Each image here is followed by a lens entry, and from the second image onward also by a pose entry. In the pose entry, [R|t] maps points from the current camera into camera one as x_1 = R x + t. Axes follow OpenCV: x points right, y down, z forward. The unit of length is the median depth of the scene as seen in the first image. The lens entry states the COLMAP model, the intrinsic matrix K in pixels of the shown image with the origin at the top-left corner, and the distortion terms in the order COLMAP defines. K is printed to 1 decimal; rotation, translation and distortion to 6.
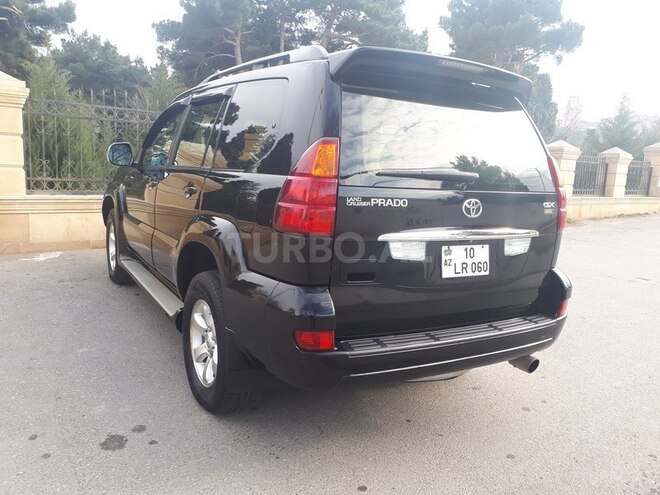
lens RADIAL K [[511.7, 0, 330.6], [0, 511.7, 260.0], [0, 0, 1]] dist [0.013902, -0.003271]
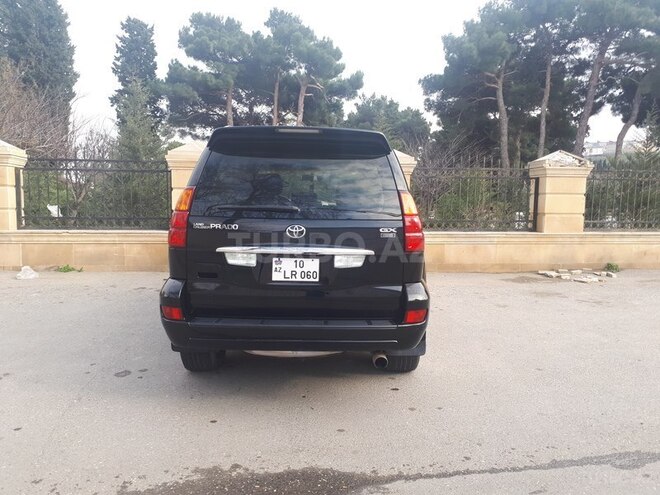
lens RADIAL K [[511.7, 0, 330.6], [0, 511.7, 260.0], [0, 0, 1]] dist [0.013902, -0.003271]
pose [[0.865709, 0.021146, -0.500100, 0.835426], [-0.060569, 0.996191, -0.062726, 0.045523], [0.496869, 0.084593, 0.863693, -0.108761]]
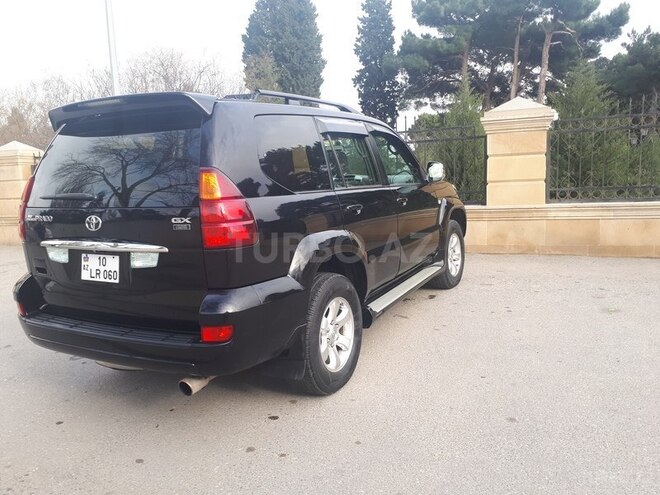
lens RADIAL K [[514.0, 0, 321.0], [0, 514.0, 258.5], [0, 0, 1]] dist [0.007830, 0.008915]
pose [[0.533101, 0.066217, -0.843456, 1.246282], [-0.082667, 0.996239, 0.025962, -0.075488], [0.842003, 0.055886, 0.536570, 0.644529]]
